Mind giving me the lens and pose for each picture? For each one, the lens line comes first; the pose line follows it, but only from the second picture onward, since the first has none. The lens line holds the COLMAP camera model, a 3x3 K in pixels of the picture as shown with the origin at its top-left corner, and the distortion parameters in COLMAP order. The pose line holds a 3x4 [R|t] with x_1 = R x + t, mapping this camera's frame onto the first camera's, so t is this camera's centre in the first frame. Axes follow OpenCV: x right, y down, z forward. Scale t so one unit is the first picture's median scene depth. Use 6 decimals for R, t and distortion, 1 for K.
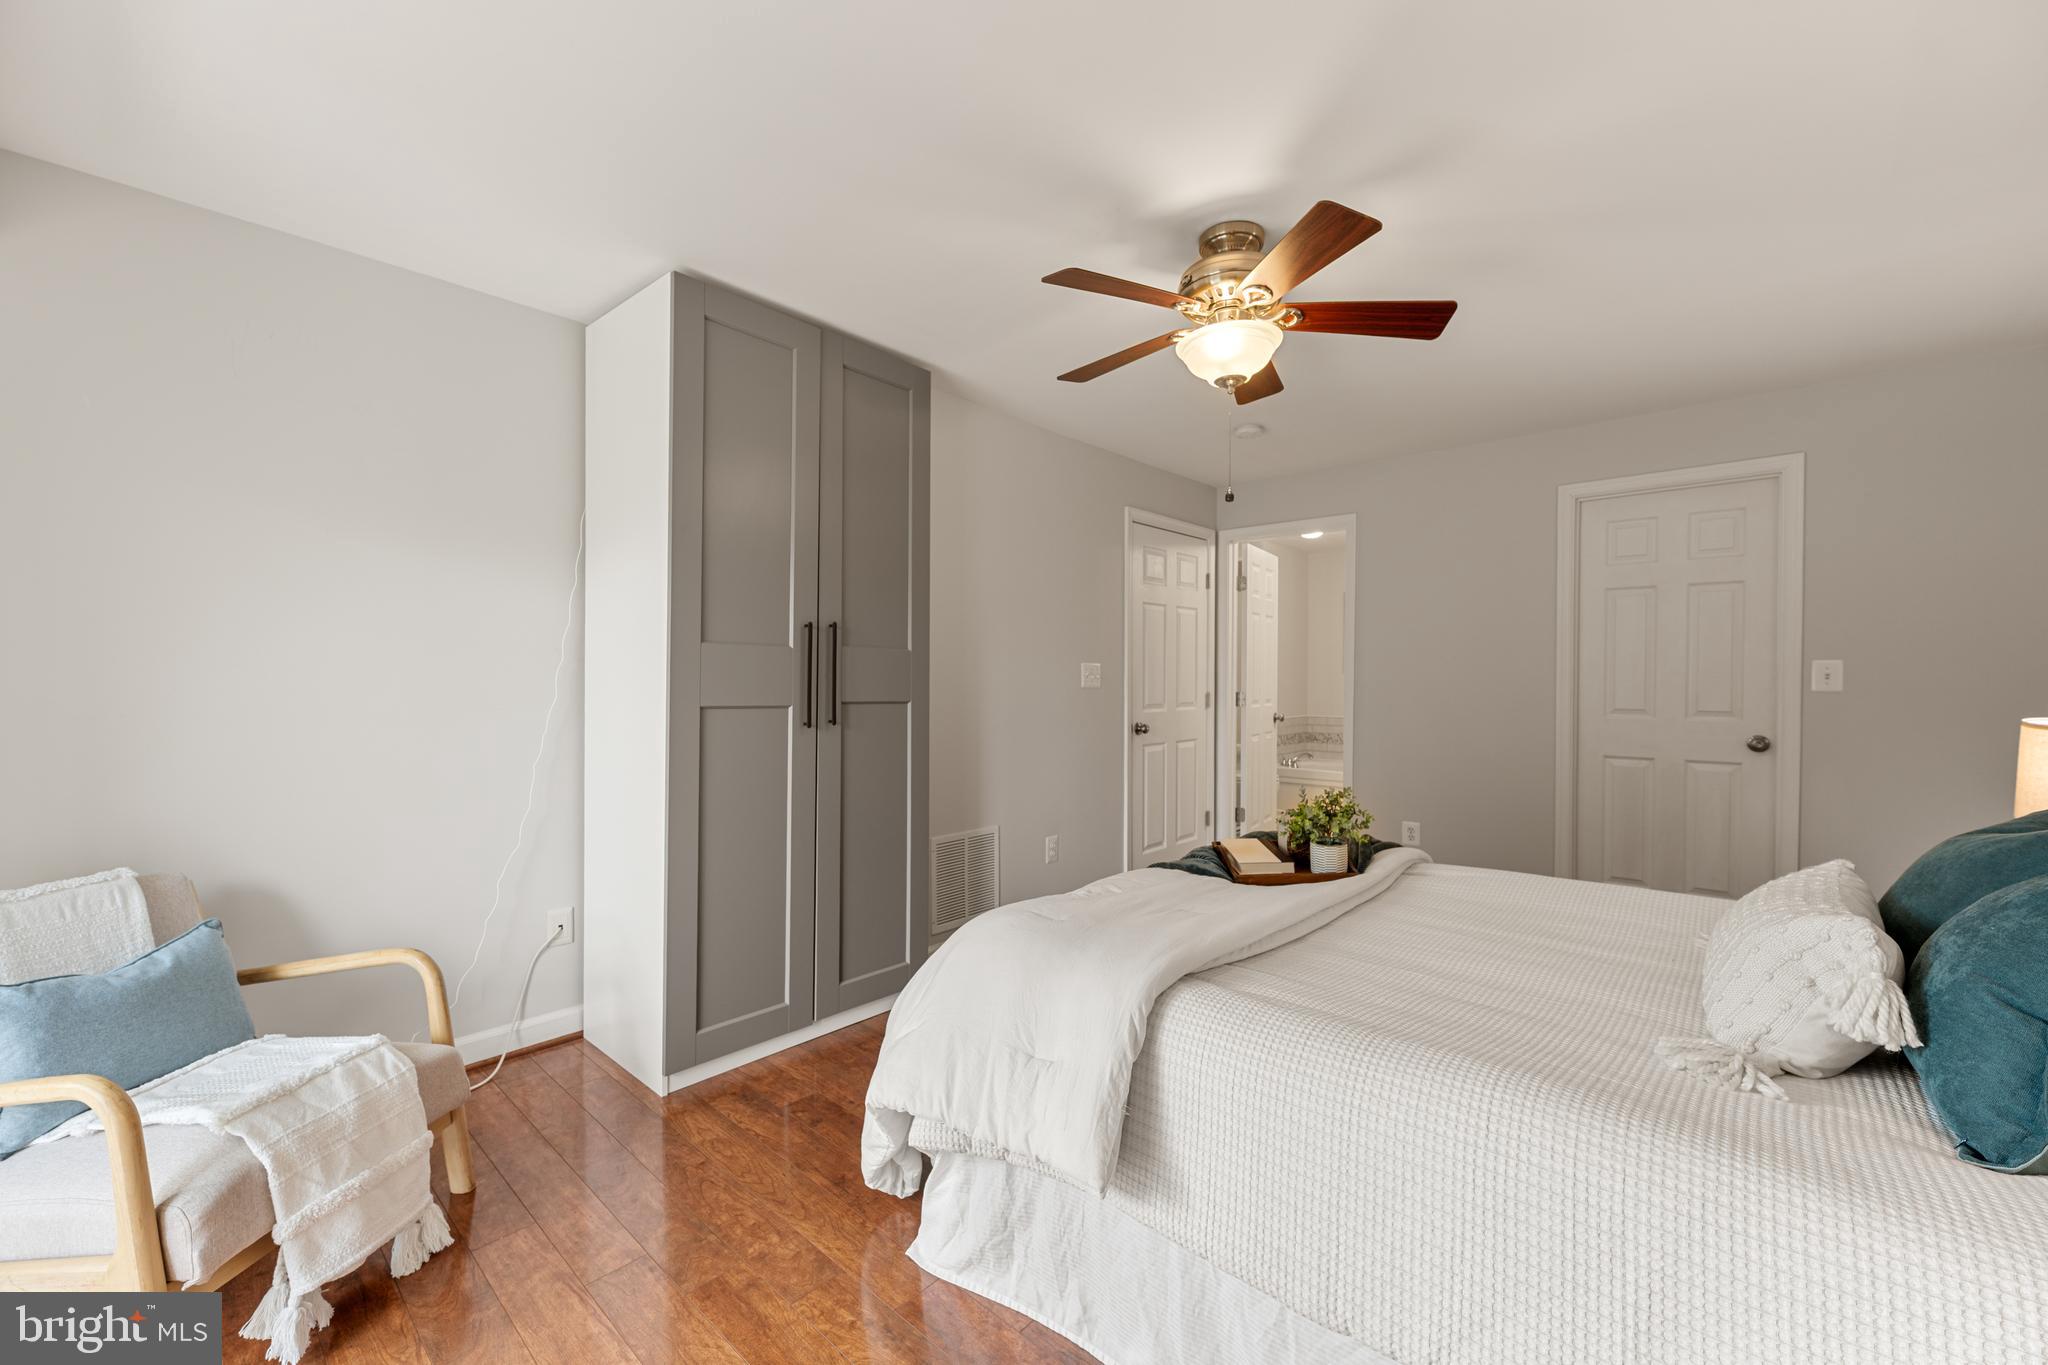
lens RADIAL K [[824.8, 0, 1025.0], [0, 824.8, 684.2], [0, 0, 1]] dist [0.002365, 0.000117]
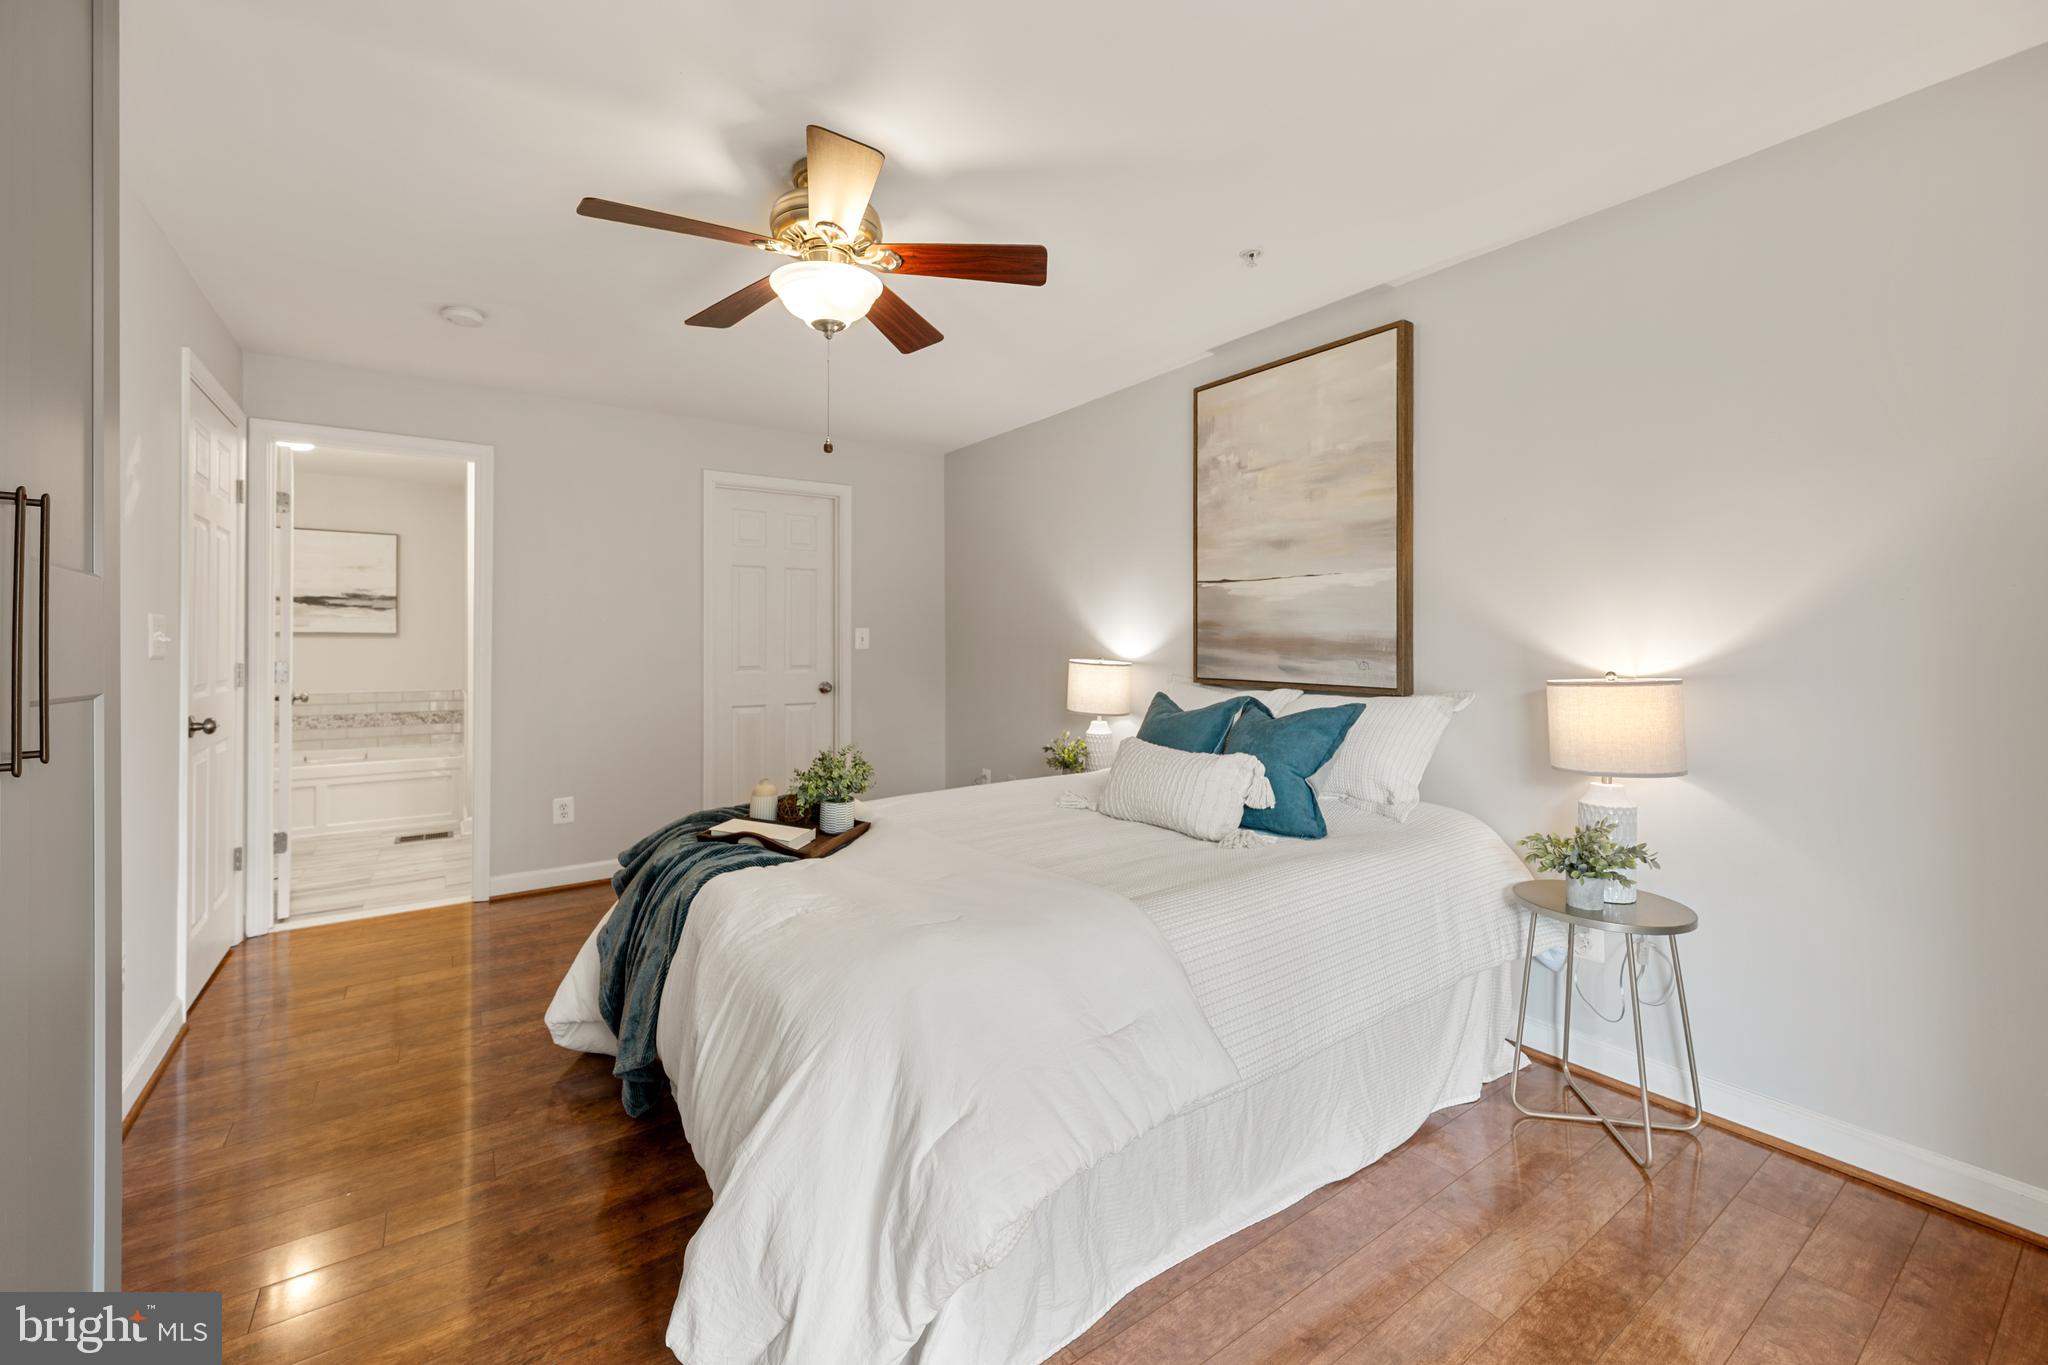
lens RADIAL K [[824.8, 0, 1021.7], [0, 824.8, 638.2], [0, 0, 1]] dist [0.002365, 0.000117]
pose [[0.215681, 0.001234, 0.976463, -0.392398], [0.008325, 0.999961, -0.003103, -0.003811], [-0.976428, 0.008798, 0.215663, 0.369042]]
